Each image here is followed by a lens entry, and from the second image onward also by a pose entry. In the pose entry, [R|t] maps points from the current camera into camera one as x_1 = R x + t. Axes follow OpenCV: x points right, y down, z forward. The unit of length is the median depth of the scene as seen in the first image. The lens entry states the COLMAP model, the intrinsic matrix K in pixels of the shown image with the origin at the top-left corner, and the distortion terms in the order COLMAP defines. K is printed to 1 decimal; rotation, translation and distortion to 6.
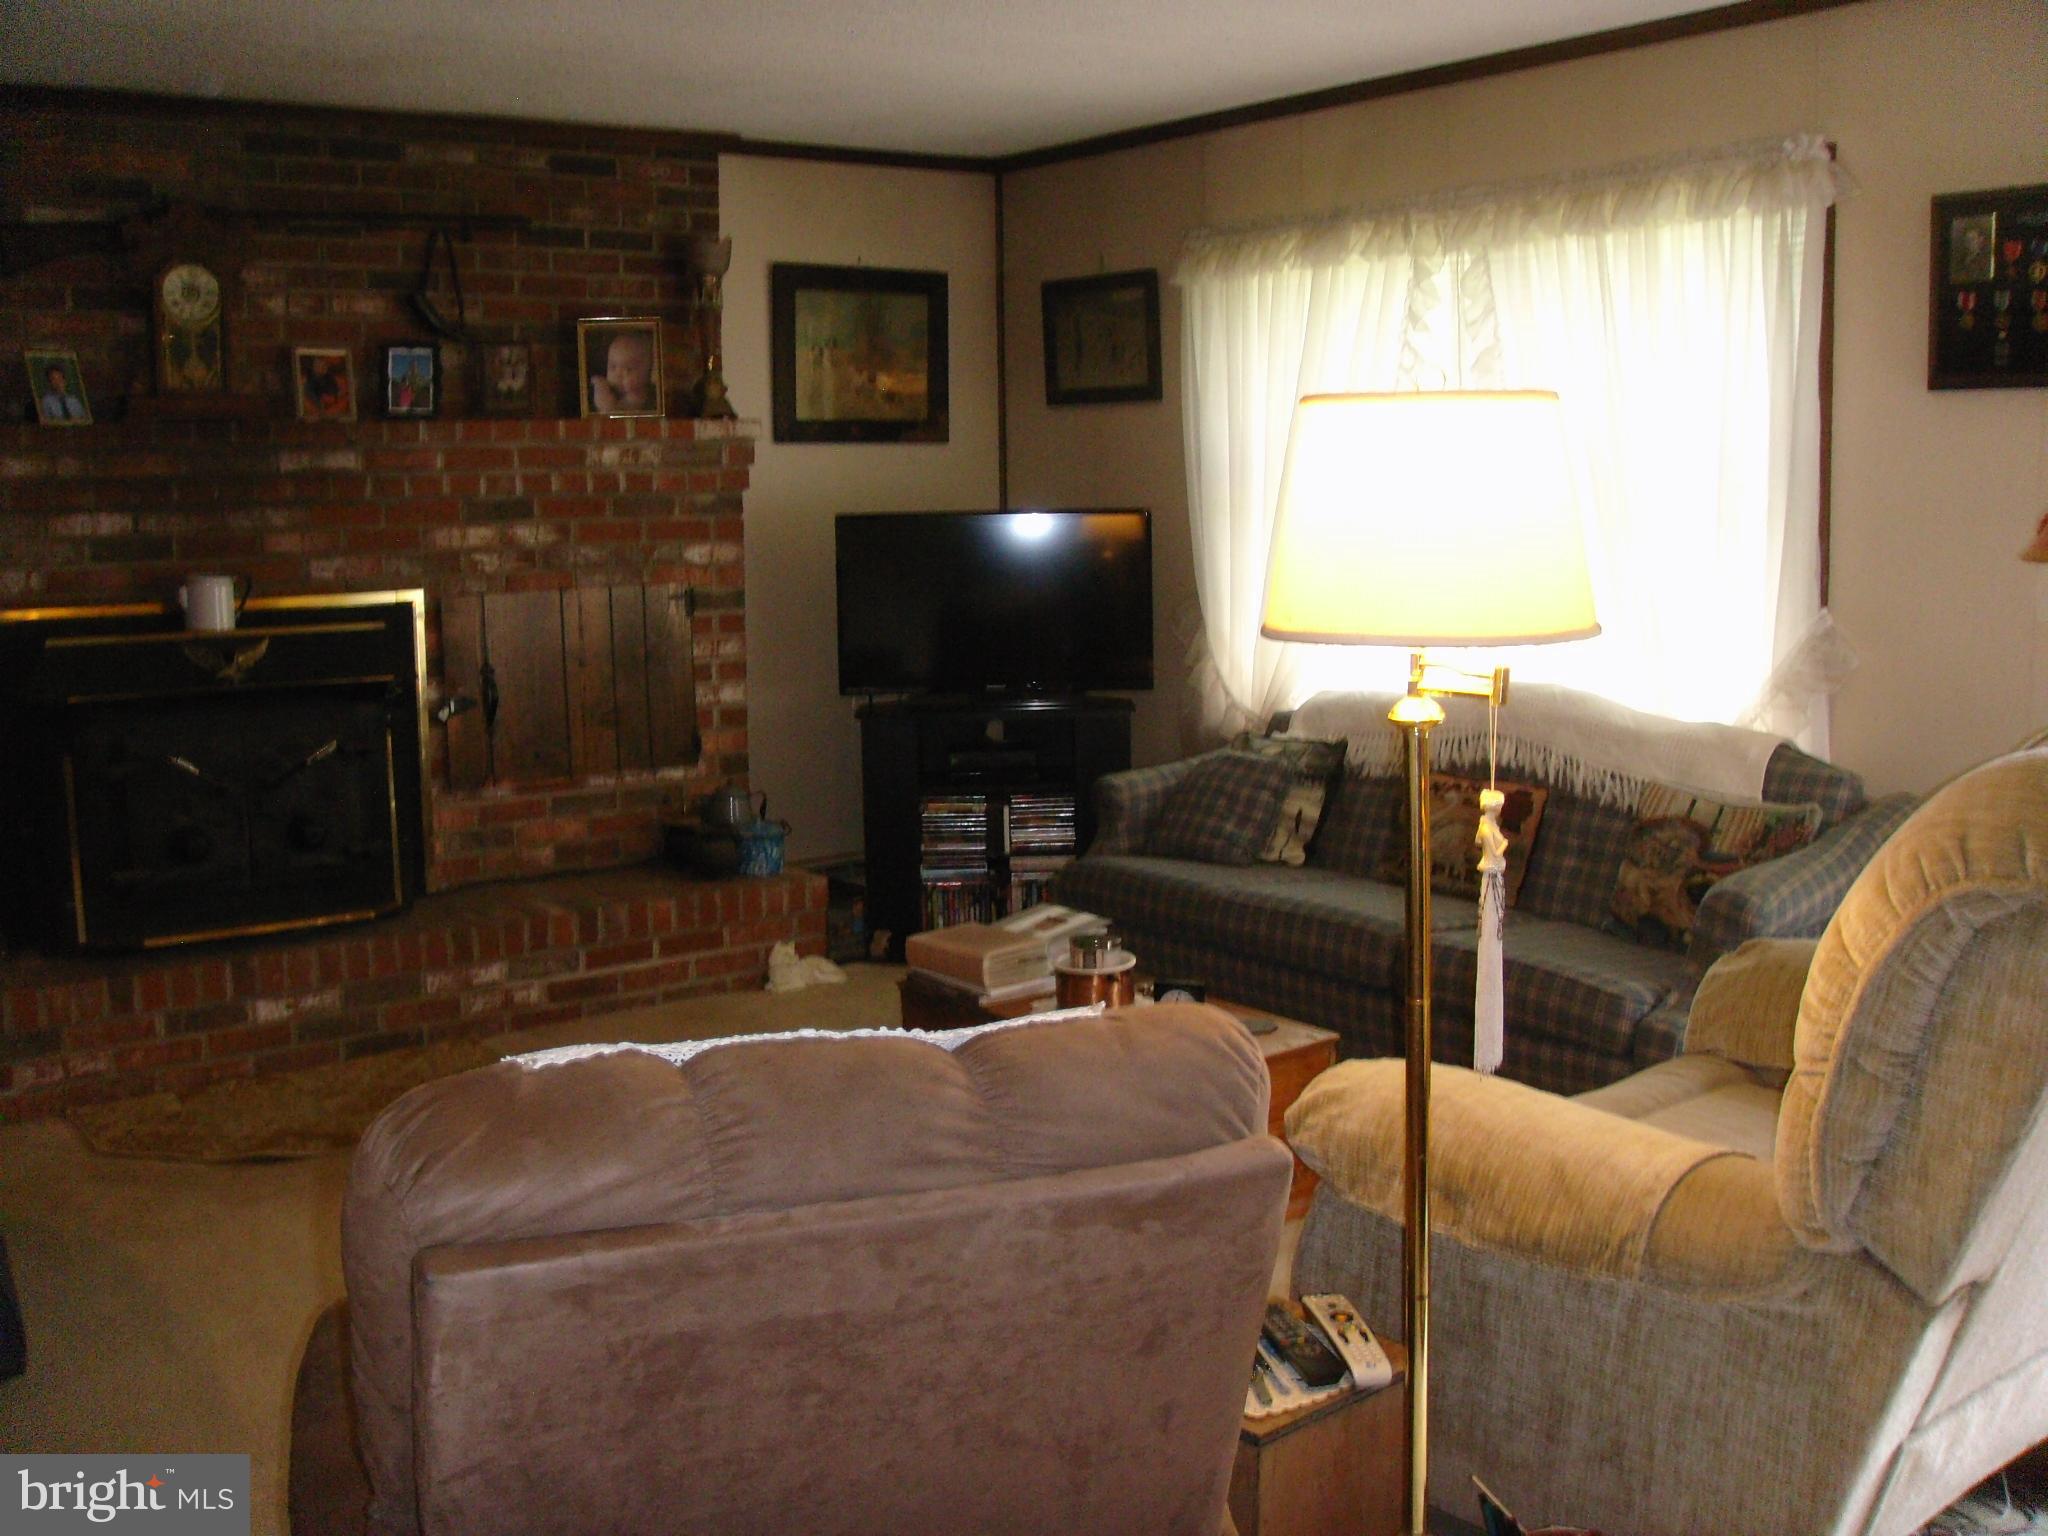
lens RADIAL K [[1964.7, 0, 989.9], [0, 1964.7, 724.3], [0, 0, 1]] dist [-0.126707, 0.000000]
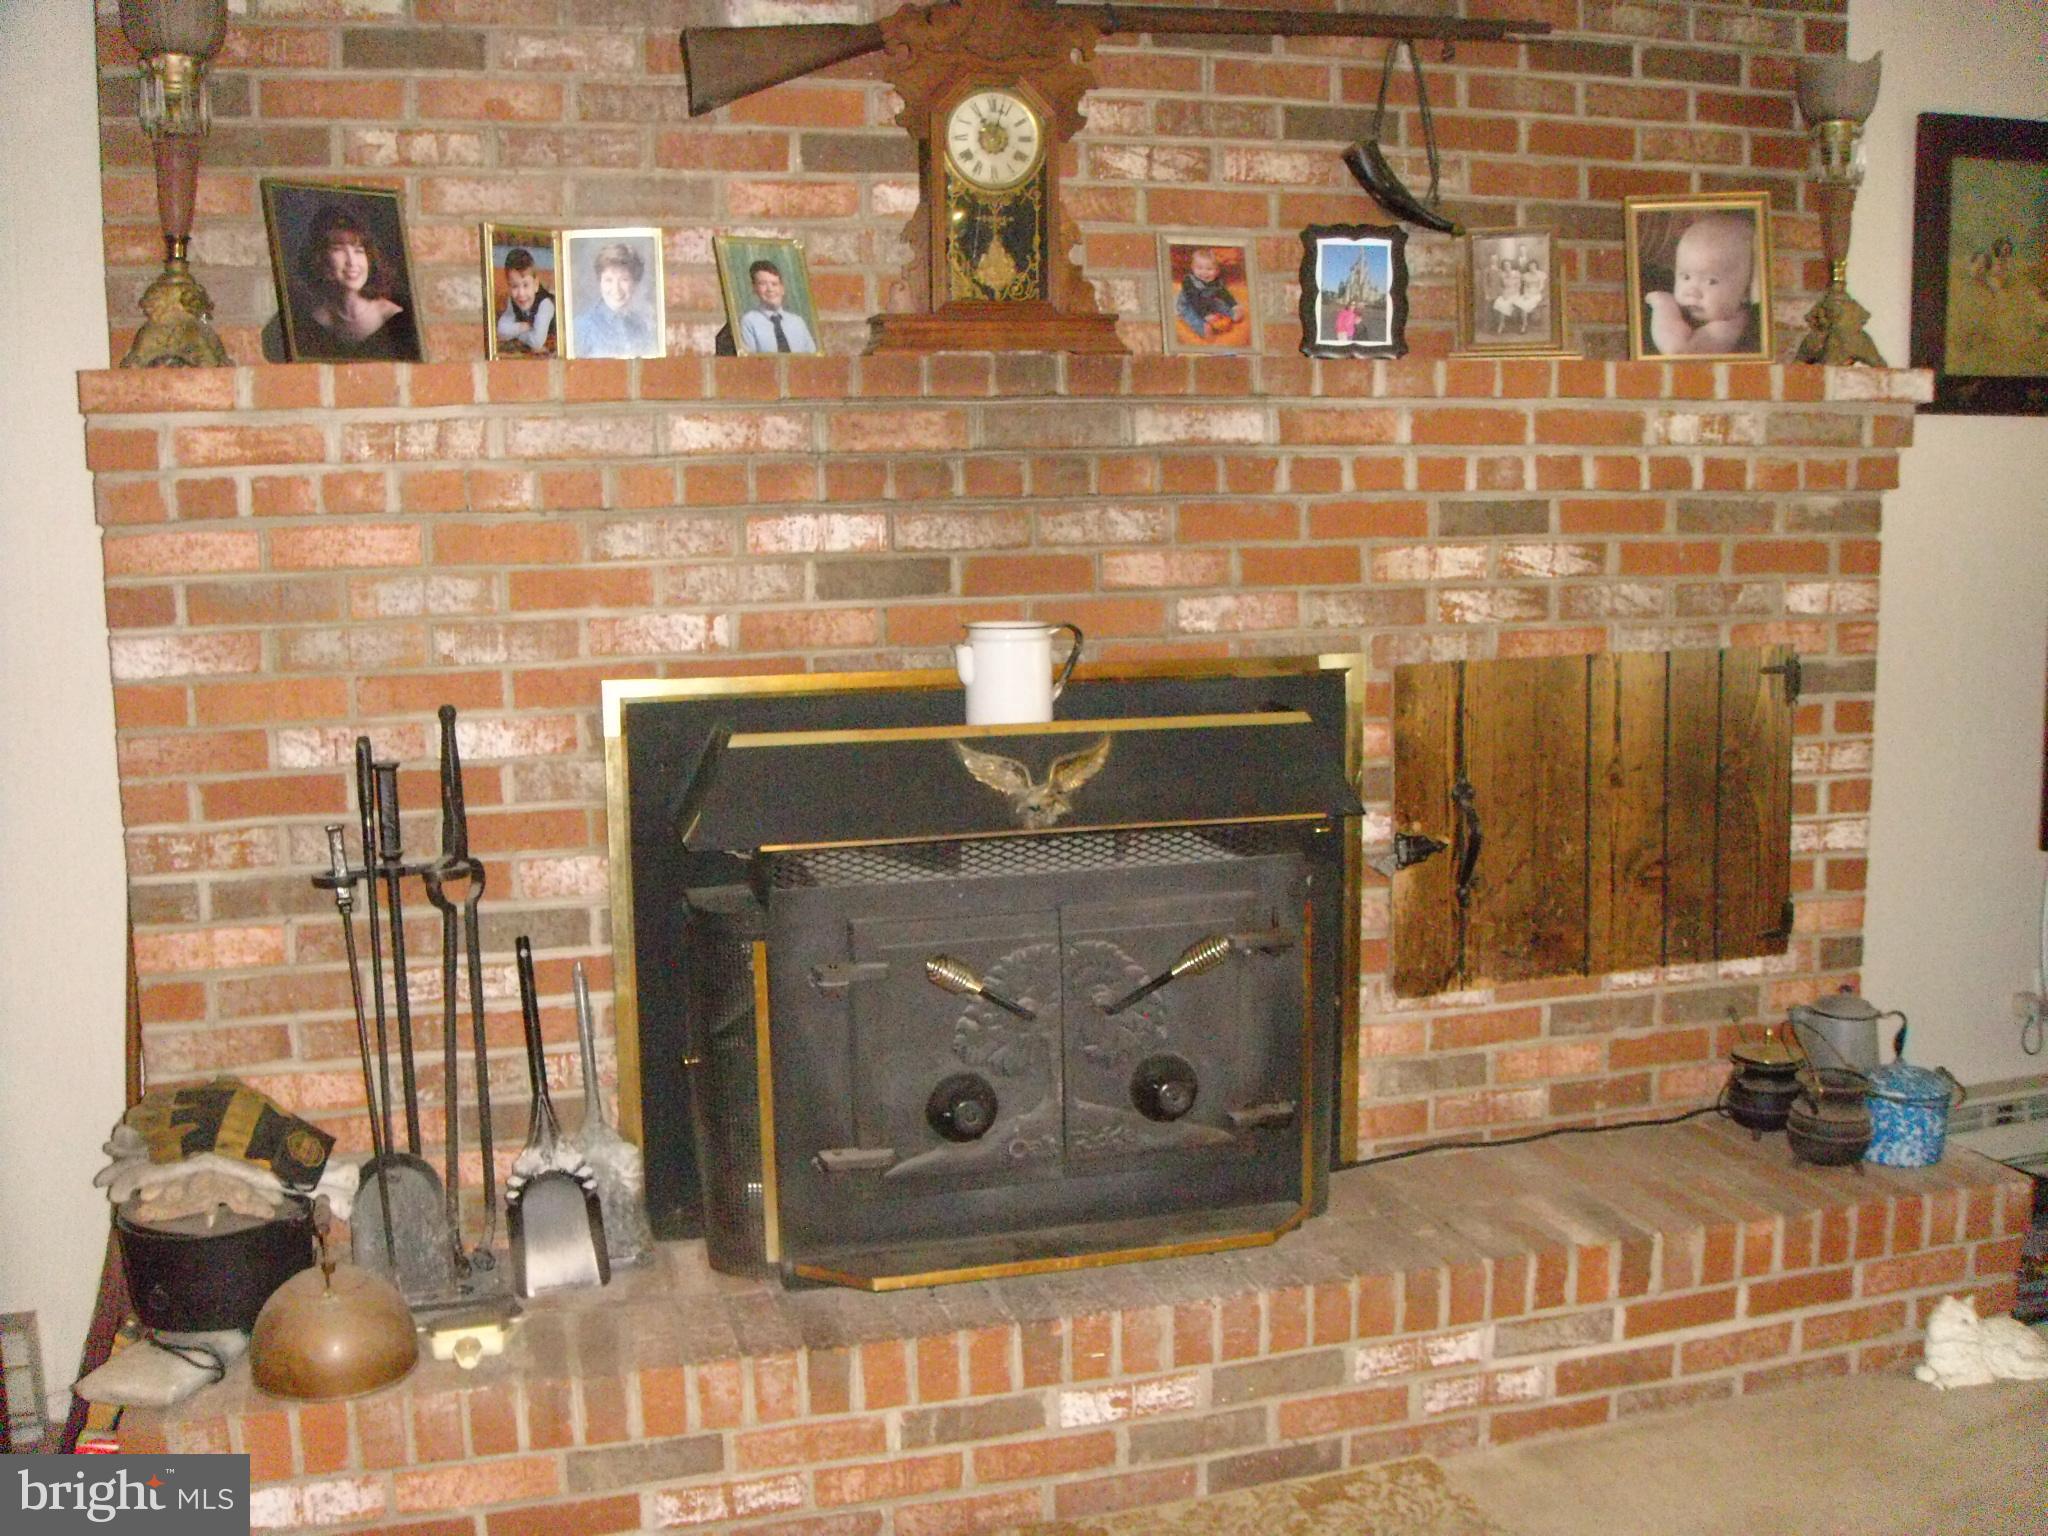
lens RADIAL K [[1964.7, 0, 1060.9], [0, 1964.7, 754.1], [0, 0, 1]] dist [-0.126707, 0.000000]
pose [[0.937484, 0.044428, -0.345181, -0.171687], [-0.039766, 0.998997, 0.020579, -0.047071], [0.345749, -0.005566, 0.938310, 0.414725]]
